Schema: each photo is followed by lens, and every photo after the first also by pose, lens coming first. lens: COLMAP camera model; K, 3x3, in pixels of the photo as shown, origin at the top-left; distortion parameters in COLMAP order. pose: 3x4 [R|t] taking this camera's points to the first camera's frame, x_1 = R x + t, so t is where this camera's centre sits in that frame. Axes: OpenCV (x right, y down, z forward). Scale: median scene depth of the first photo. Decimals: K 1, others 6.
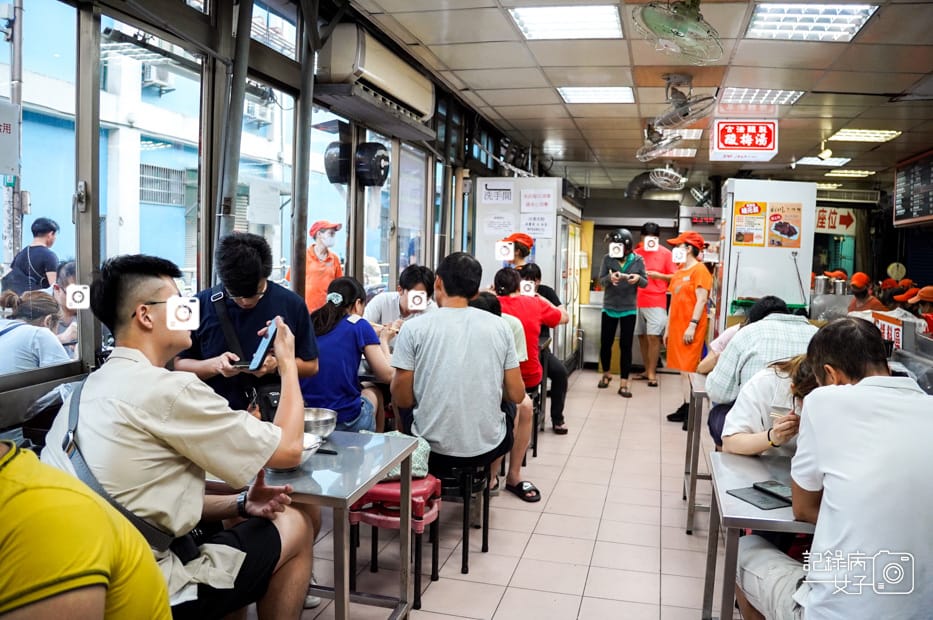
lens RADIAL K [[737.1, 0, 466.5], [0, 737.1, 310.0], [0, 0, 1]] dist [-0.208751, 0.115610]
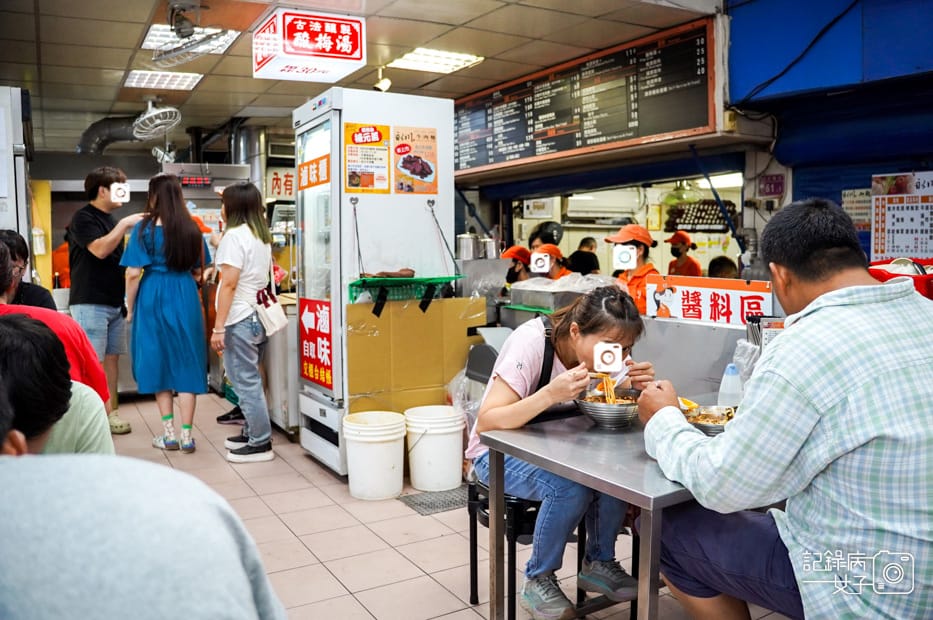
lens RADIAL K [[737.1, 0, 466.5], [0, 737.1, 310.0], [0, 0, 1]] dist [-0.208751, 0.115610]
pose [[0.697451, -0.103834, 0.709070, -0.018576], [0.090738, 0.994279, 0.056347, -0.013401], [-0.710864, 0.025040, 0.702883, 0.457799]]
